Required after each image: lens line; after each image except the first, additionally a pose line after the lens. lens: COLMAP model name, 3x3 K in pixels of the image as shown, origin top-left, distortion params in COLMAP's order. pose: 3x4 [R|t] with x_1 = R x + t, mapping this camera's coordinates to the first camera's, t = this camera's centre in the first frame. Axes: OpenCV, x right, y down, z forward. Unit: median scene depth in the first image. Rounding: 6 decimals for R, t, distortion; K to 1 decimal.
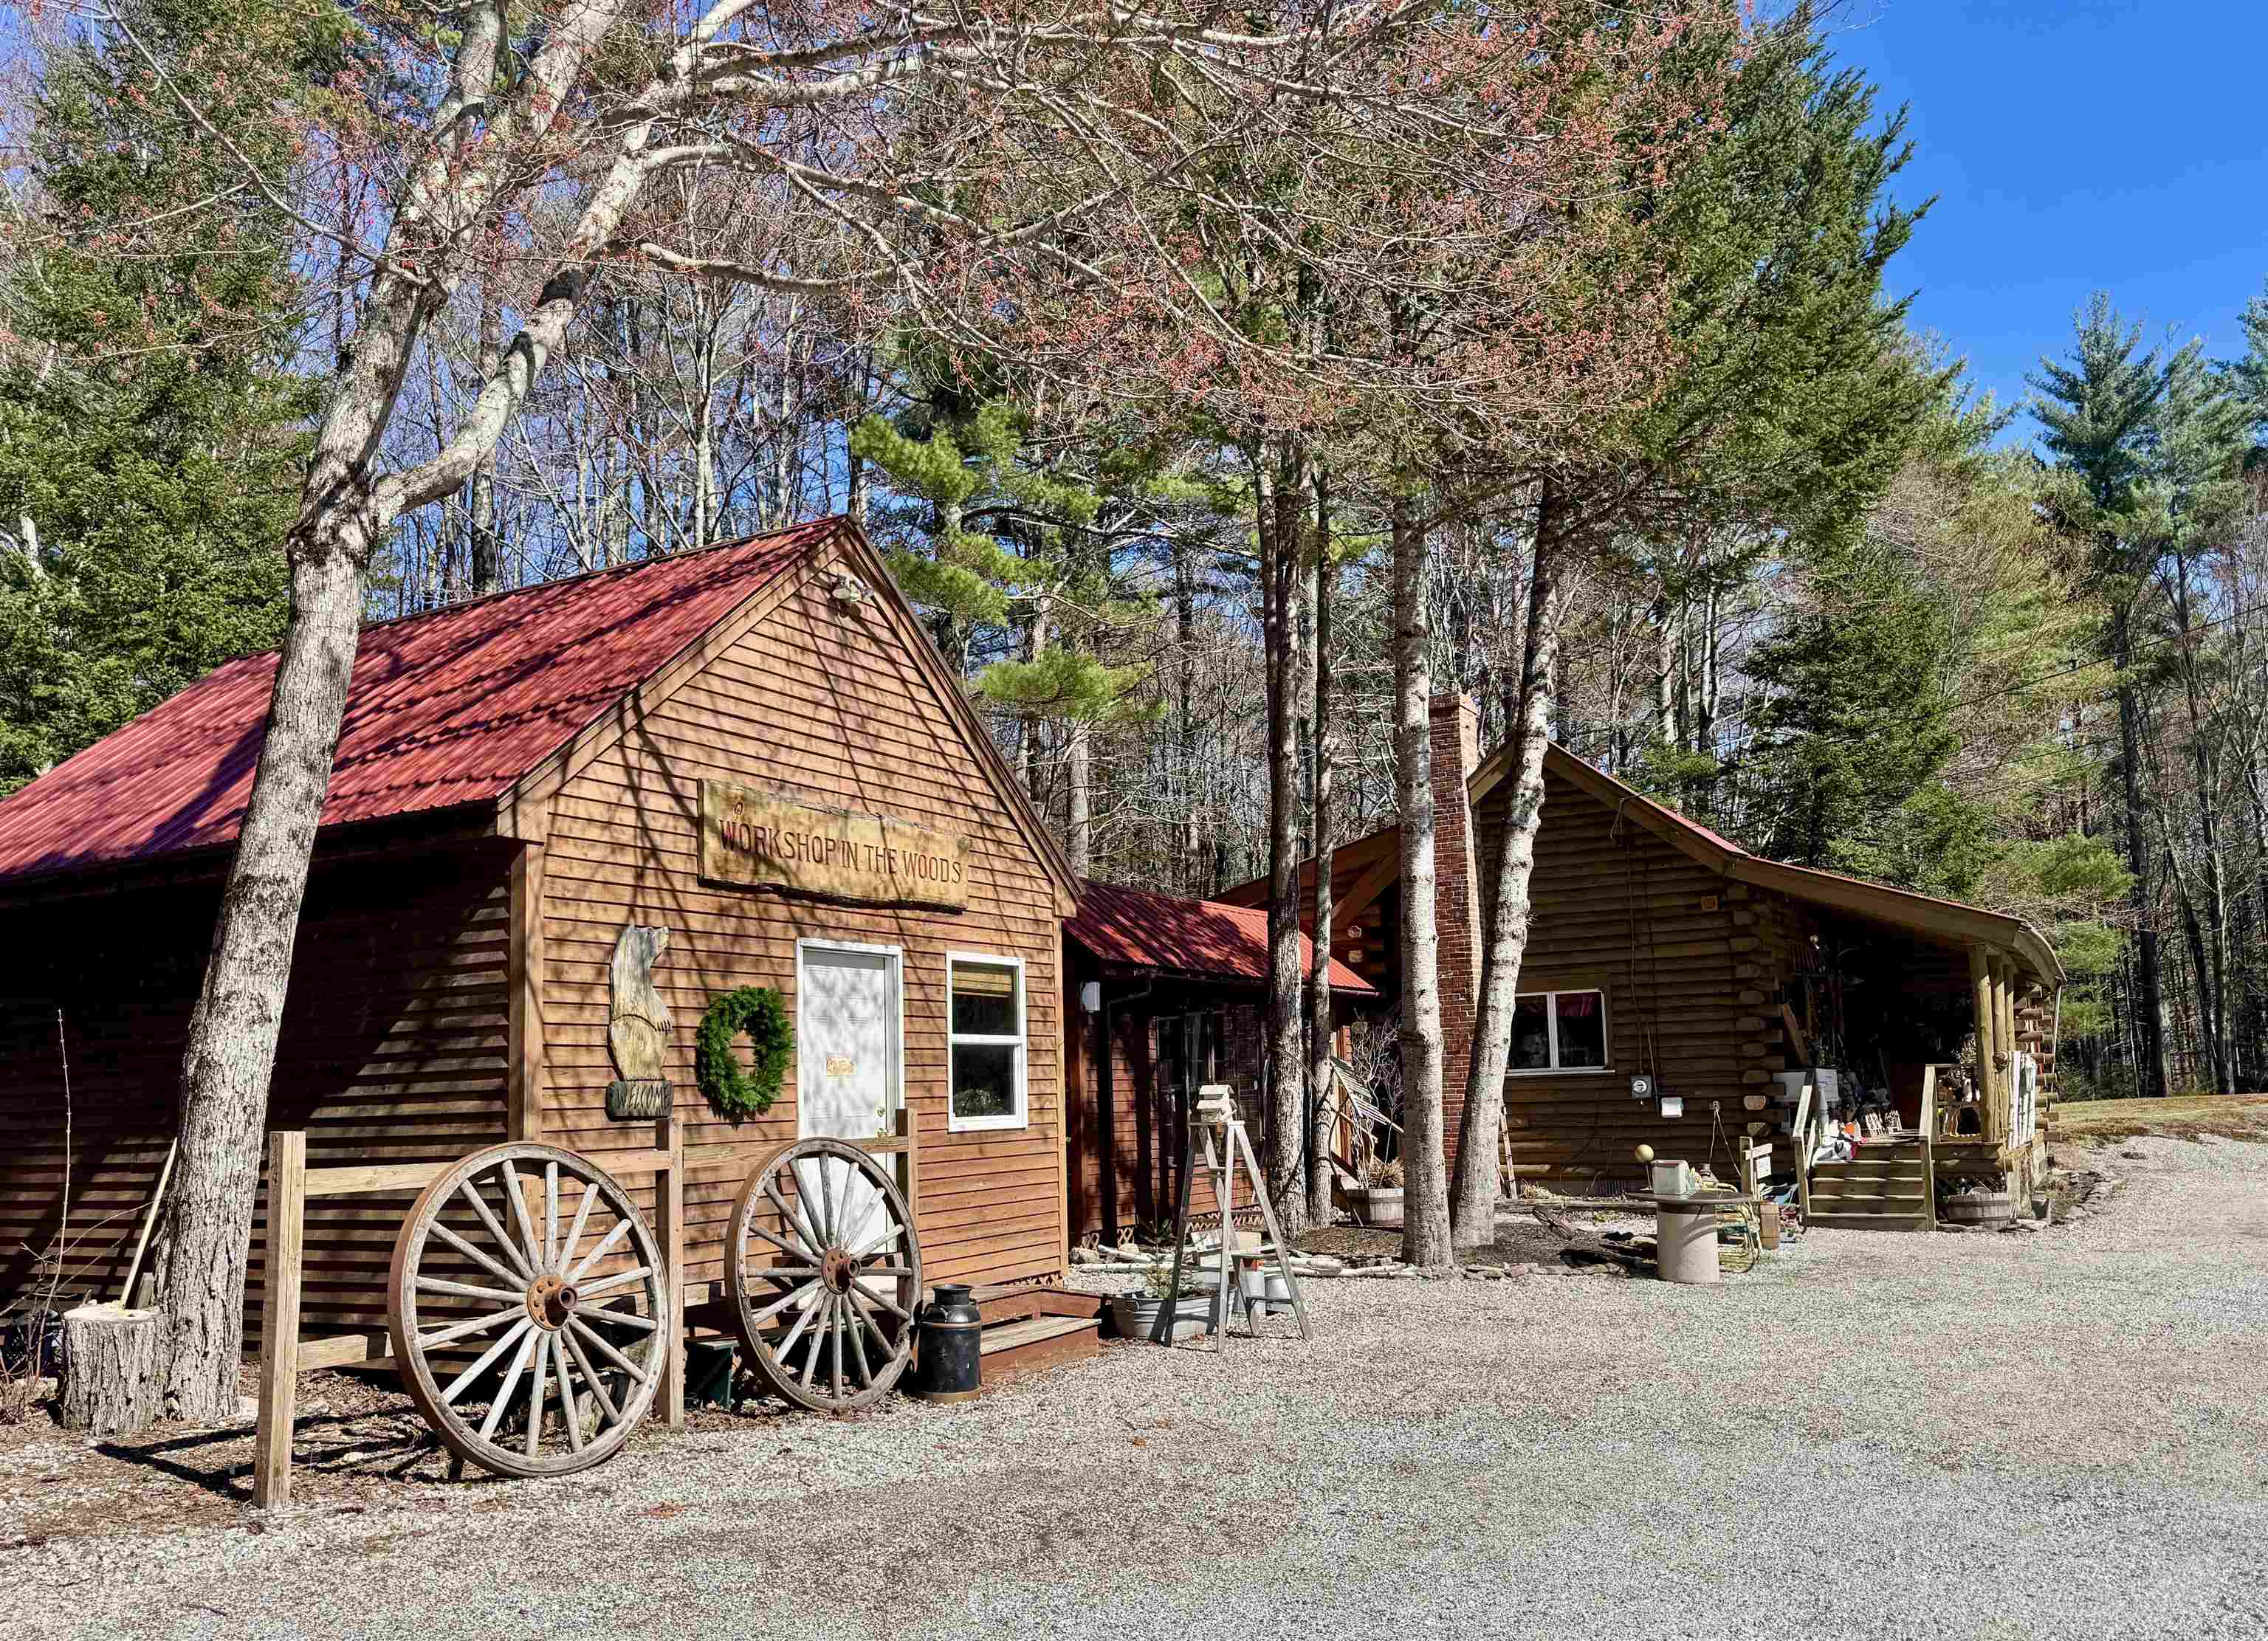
lens RADIAL K [[1895.9, 0, 1134.2], [0, 1895.9, 829.8], [0, 0, 1]] dist [0.020991, -0.004648]
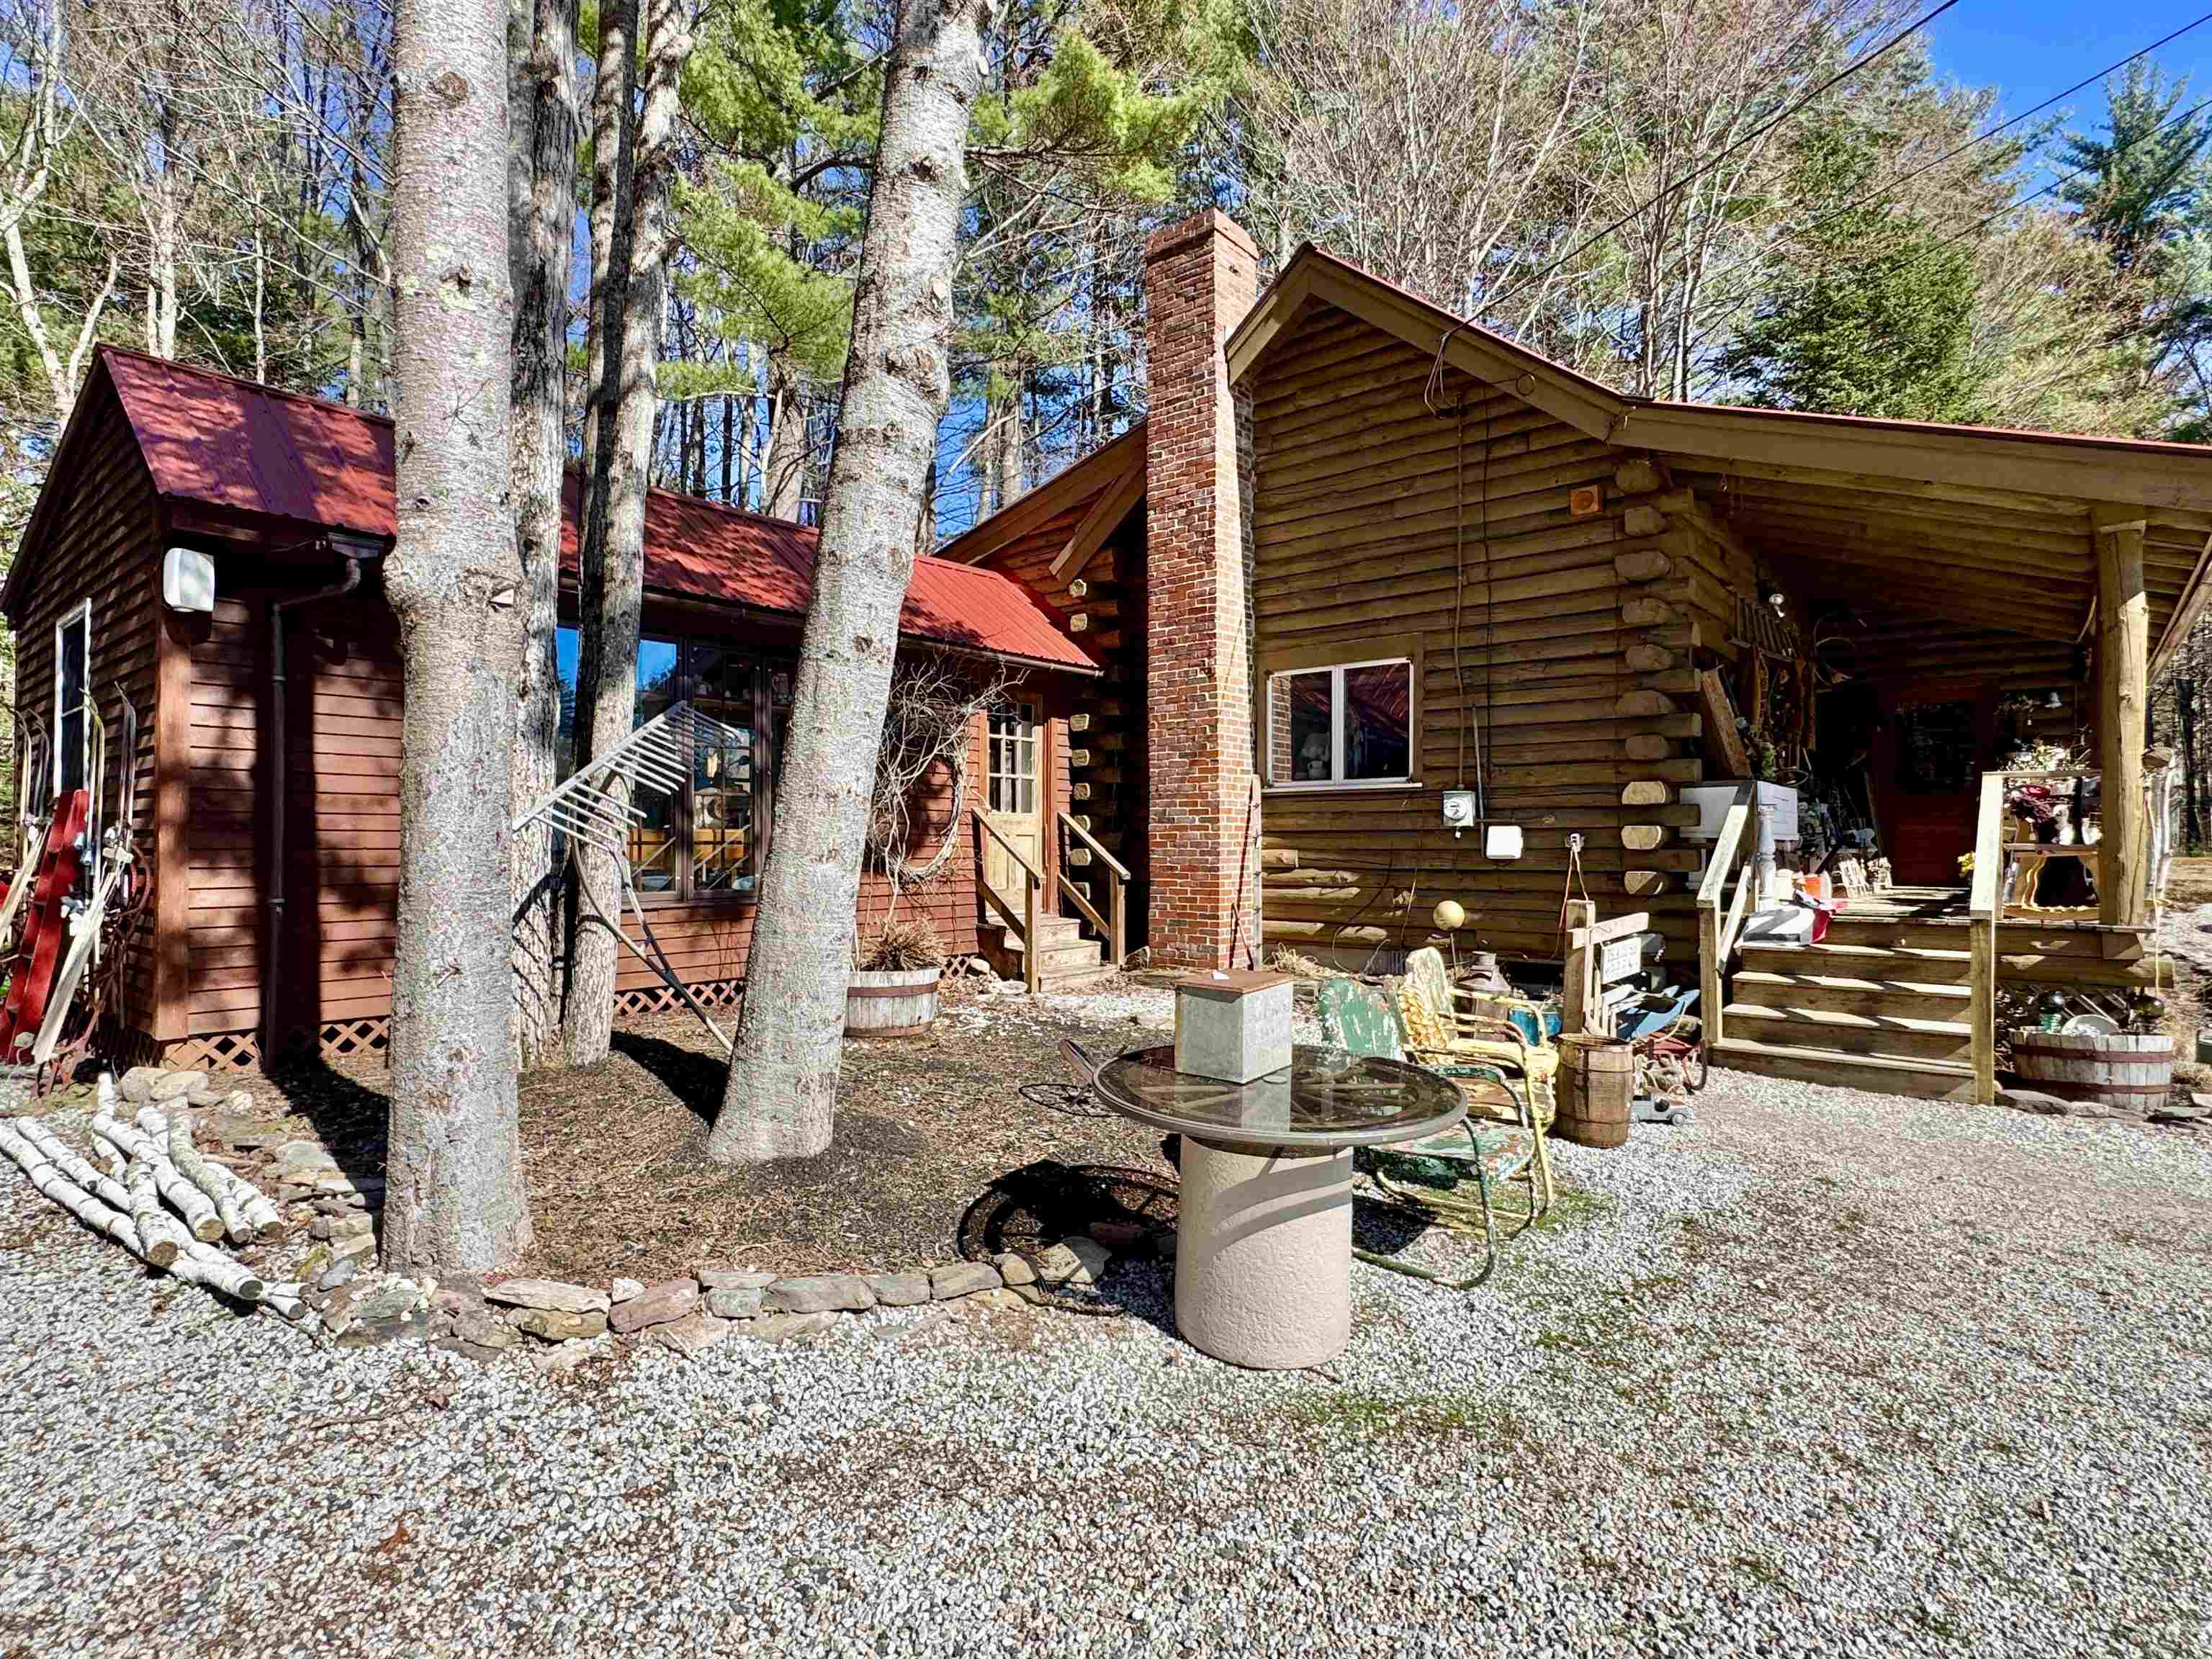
lens RADIAL K [[1147.4, 0, 1108.7], [0, 1147.4, 825.8], [0, 0, 1]] dist [-0.011156, -0.001241]
pose [[0.981512, 0.026153, -0.189605, 0.230351], [-0.001363, 0.991550, 0.129718, 0.093957], [0.191395, -0.127061, 0.973254, 0.621169]]
